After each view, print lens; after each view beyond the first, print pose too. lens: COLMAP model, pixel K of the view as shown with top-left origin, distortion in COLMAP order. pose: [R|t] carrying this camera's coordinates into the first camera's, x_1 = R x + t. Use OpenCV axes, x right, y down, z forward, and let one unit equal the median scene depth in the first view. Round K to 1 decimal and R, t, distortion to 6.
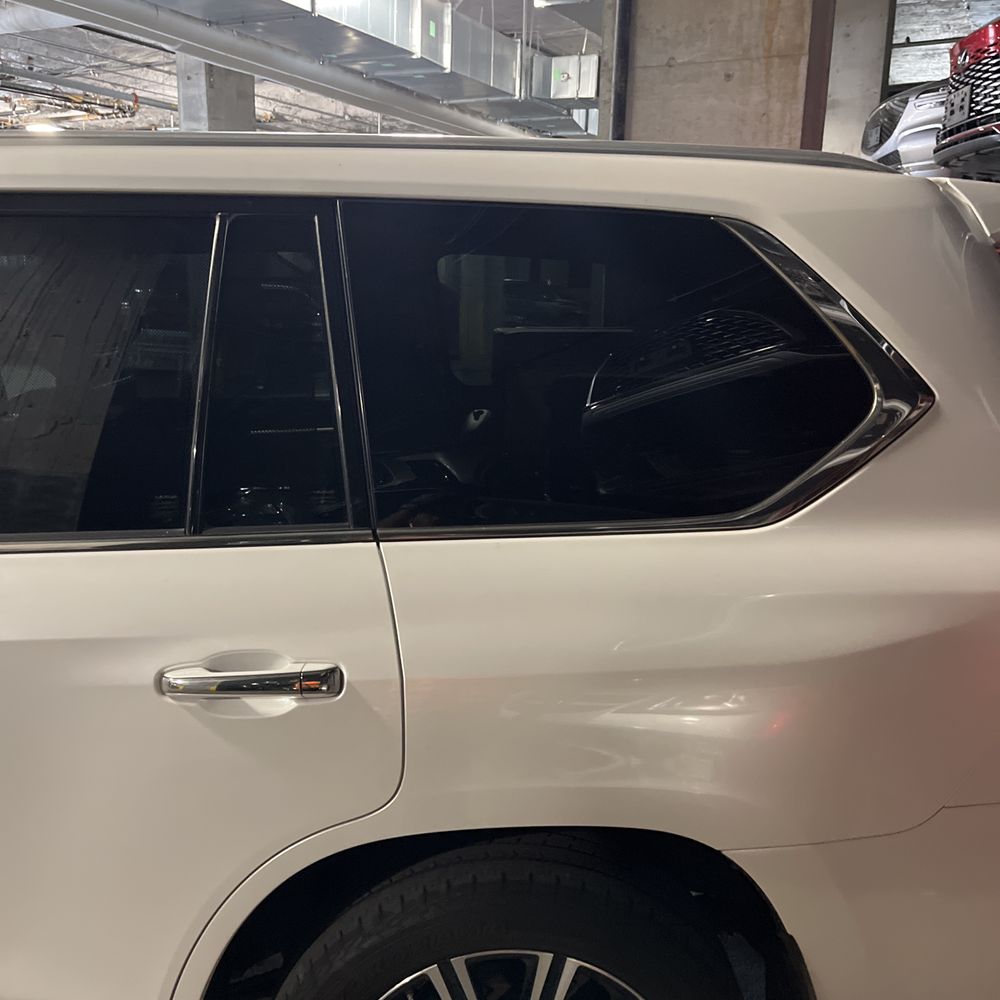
lens RADIAL K [[1065.3, 0, 499.4], [0, 1065.3, 502.2], [0, 0, 1]] dist [0.008410, -0.000728]
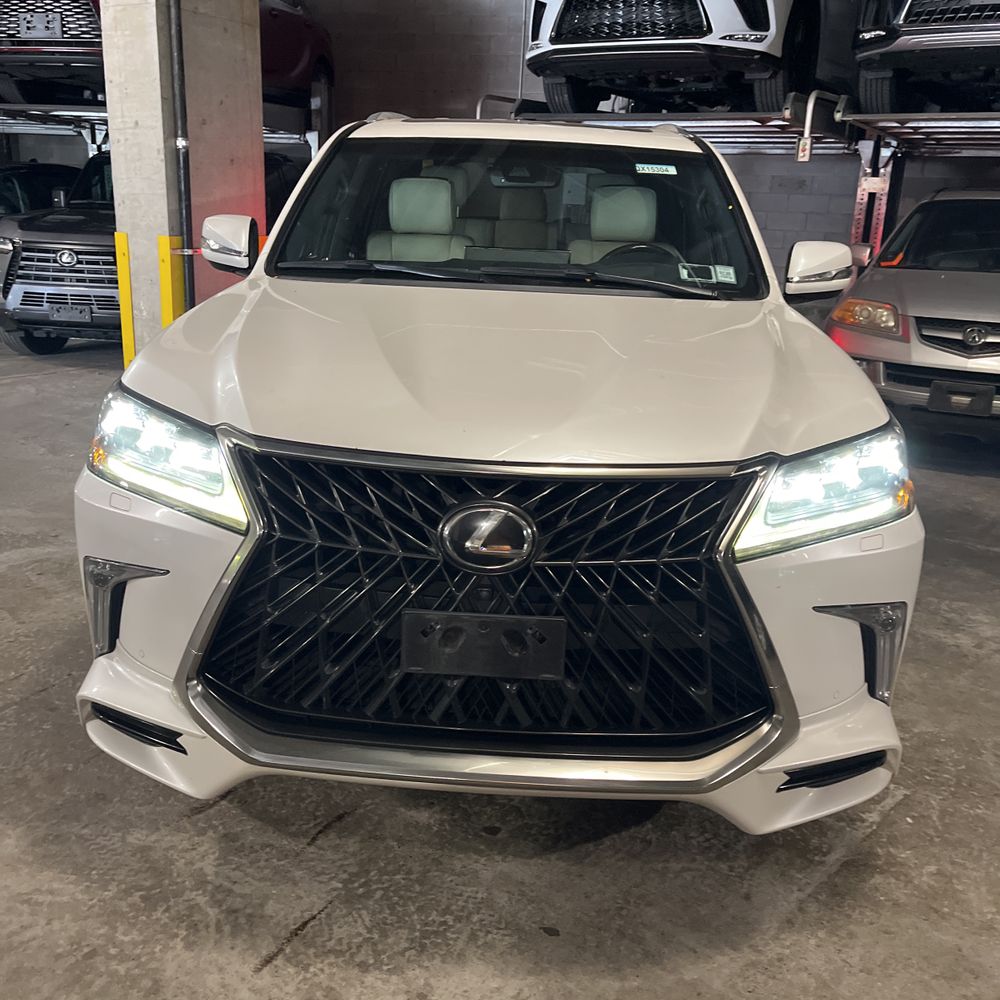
lens RADIAL K [[1011.0, 0, 482.7], [0, 1011.0, 509.6], [0, 0, 1]] dist [0.062385, -0.092127]
pose [[0.075929, -0.303880, 0.949680, -1.432573], [0.162497, 0.943468, 0.288900, -0.102771], [-0.983783, 0.132384, 0.121016, 0.539128]]
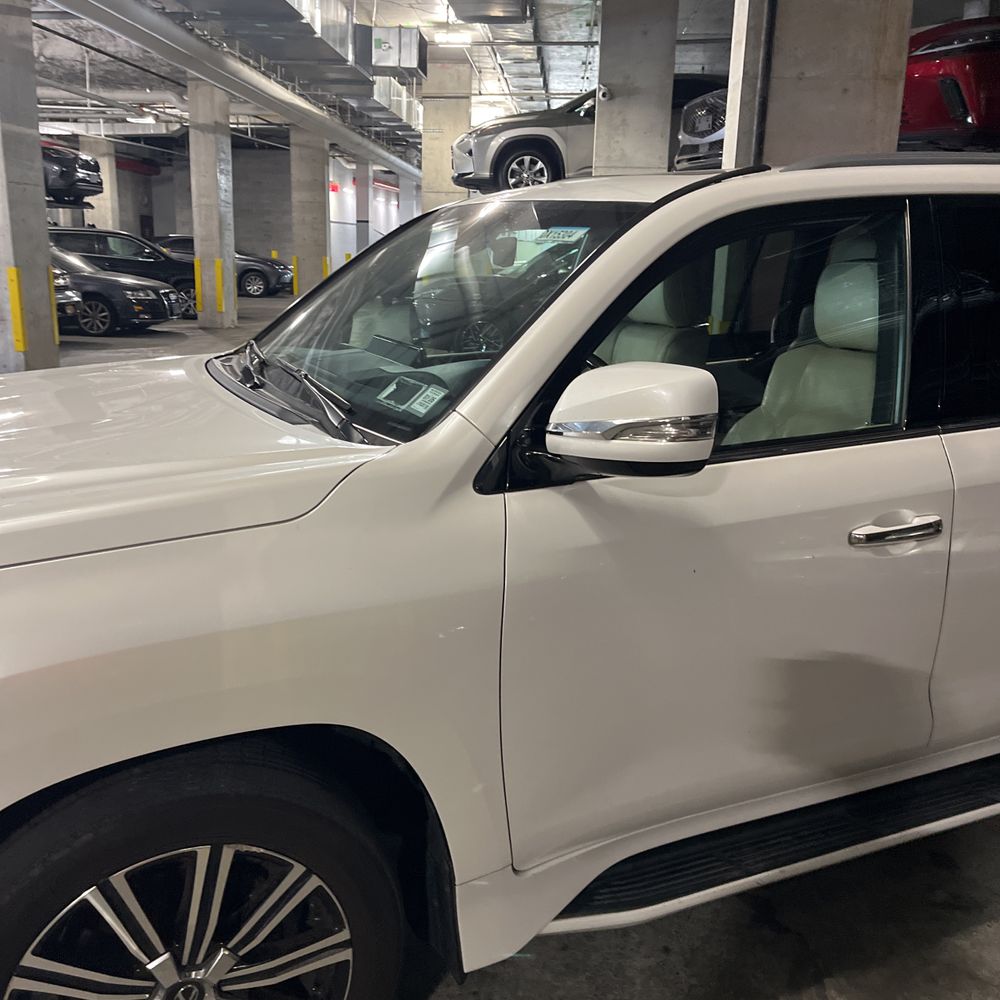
lens RADIAL K [[1011.1, 0, 484.7], [0, 1011.1, 489.8], [0, 0, 1]] dist [0.040886, -0.039360]
pose [[0.922982, -0.084107, 0.375539, -0.751826], [0.067281, 0.996063, 0.057721, 0.003590], [-0.378916, -0.028009, 0.925007, -0.047074]]
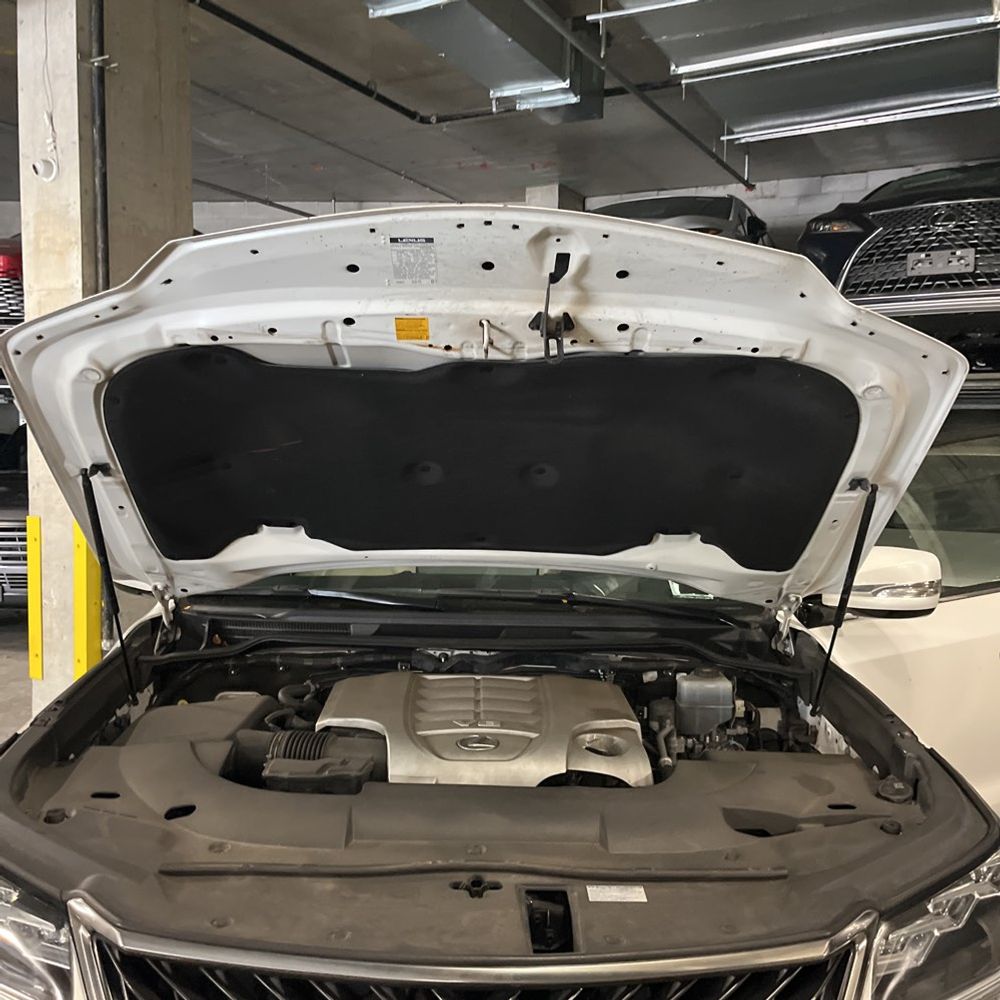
lens RADIAL K [[1010.1, 0, 485.7], [0, 1010.1, 495.9], [0, 0, 1]] dist [0.052933, -0.072869]
pose [[0.012324, -0.073534, 0.997217, -1.276351], [0.185139, 0.980217, 0.069992, -0.152742], [-0.982635, 0.183762, 0.025694, 0.551934]]
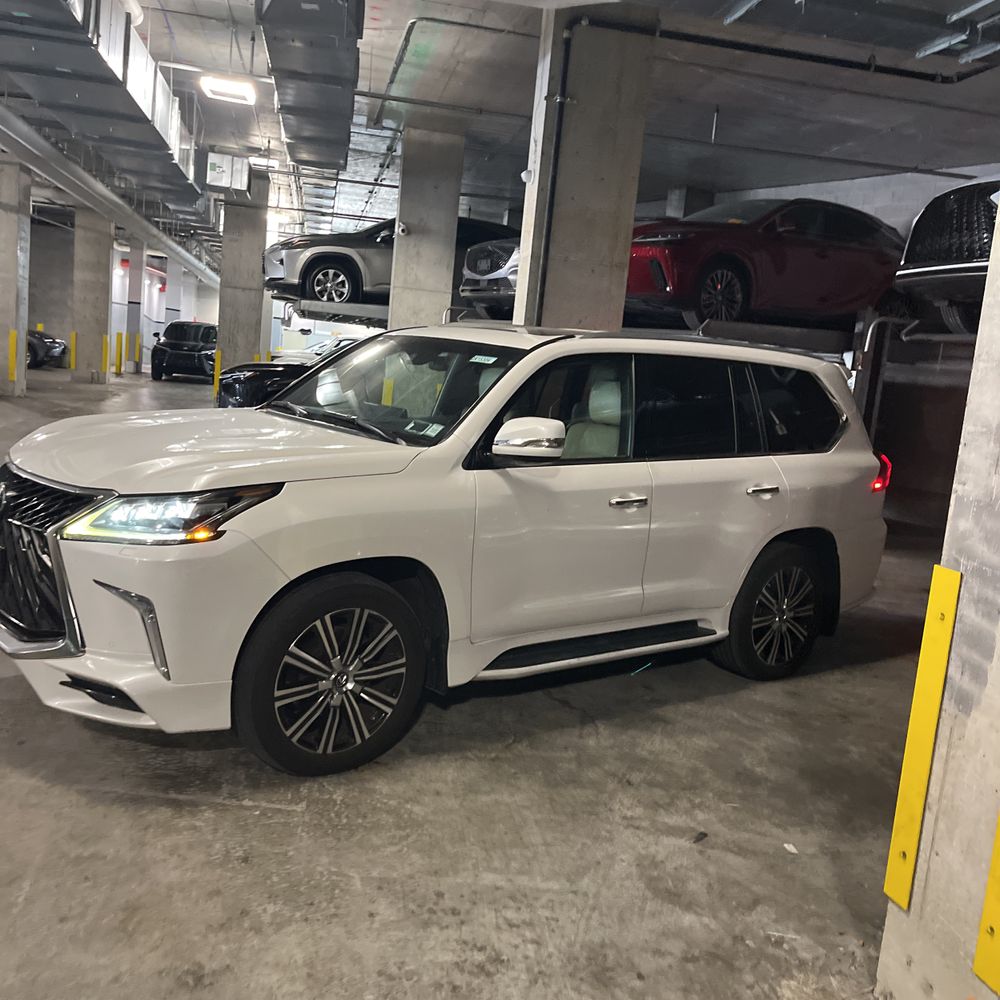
lens RADIAL K [[1011.7, 0, 503.2], [0, 1011.7, 498.0], [0, 0, 1]] dist [0.047157, -0.022356]
pose [[0.787618, -0.021298, 0.615796, -1.204945], [0.036433, 0.999264, -0.012037, 0.075794], [-0.615086, 0.031916, 0.787814, -0.484756]]
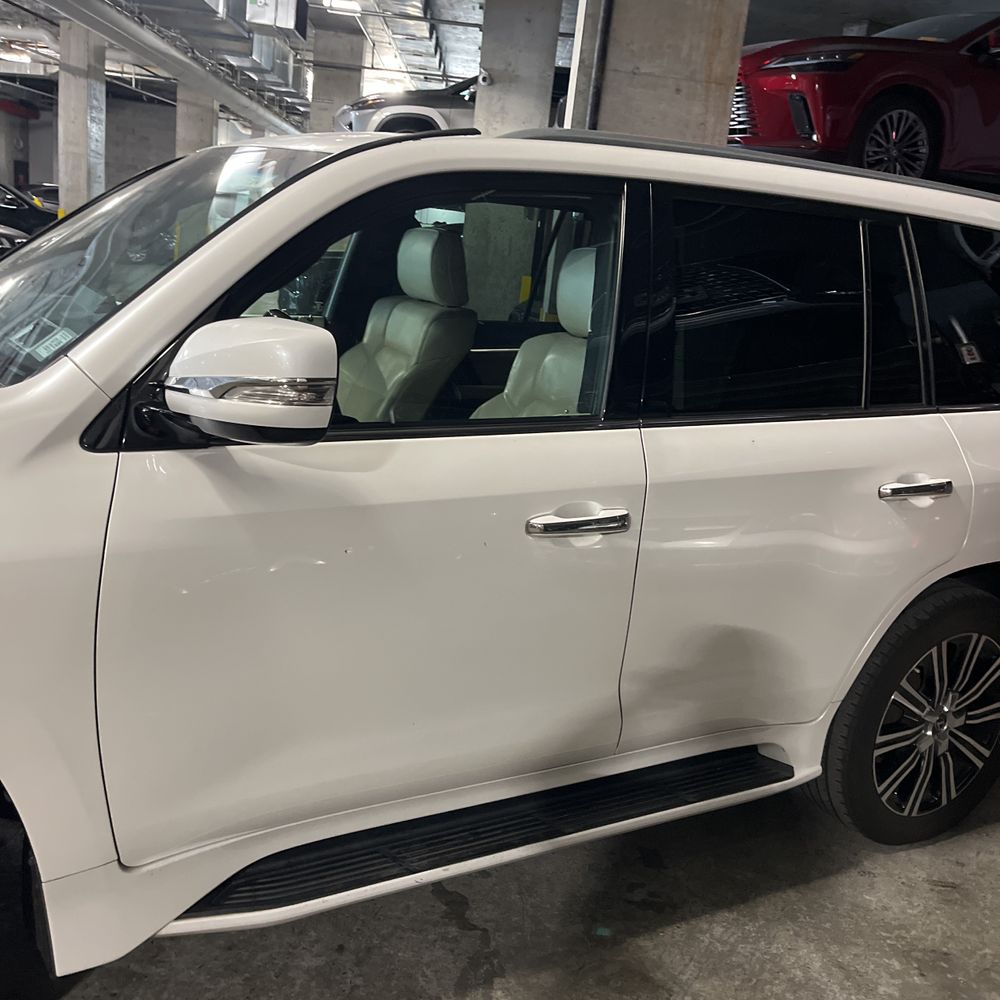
lens RADIAL K [[1008.7, 0, 496.9], [0, 1008.7, 501.7], [0, 0, 1]] dist [0.072035, -0.095156]
pose [[0.877911, -0.037035, 0.477390, -0.634779], [-0.002690, 0.996607, 0.082261, 0.017773], [-0.478816, -0.073502, 0.874833, -0.065935]]
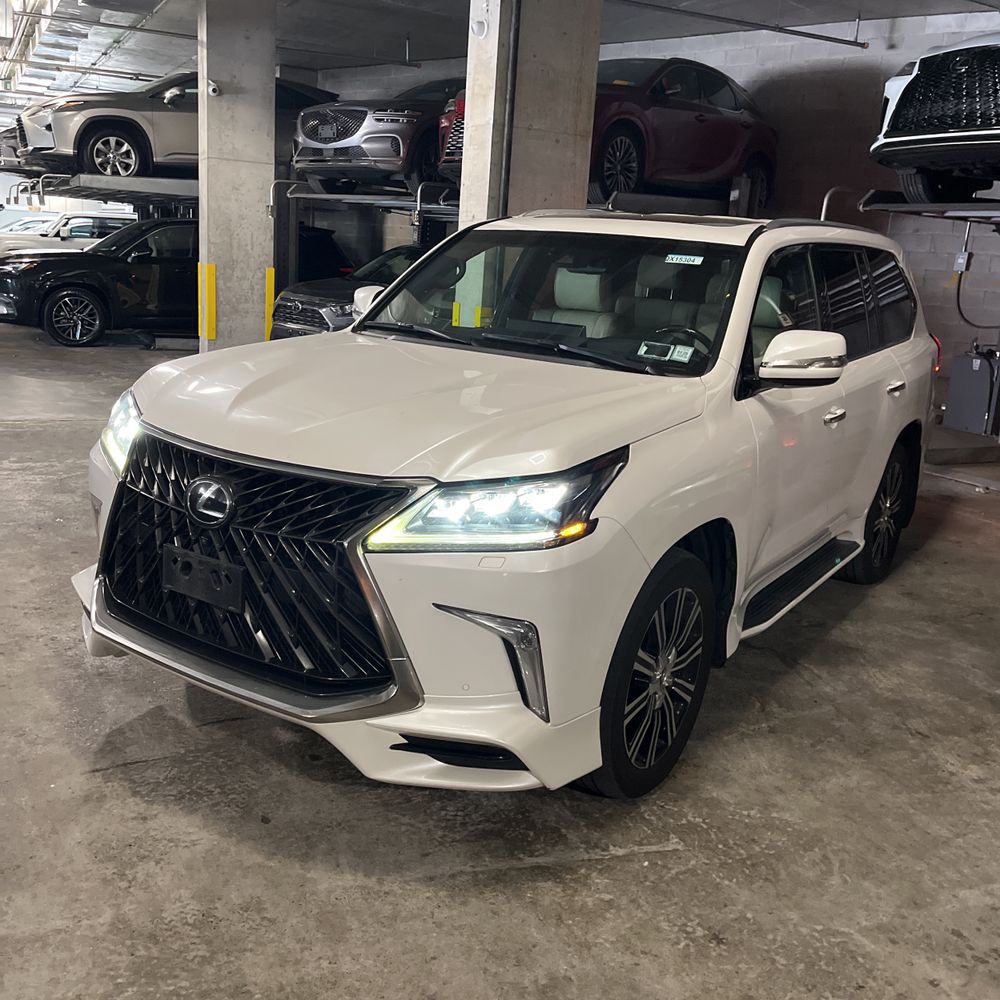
lens RADIAL K [[1011.1, 0, 484.7], [0, 1011.1, 489.8], [0, 0, 1]] dist [0.040886, -0.039360]
pose [[0.585880, -0.164604, 0.793505, -1.418530], [0.106886, 0.986296, 0.125677, -0.026271], [-0.803318, 0.011183, 0.595445, 0.030998]]
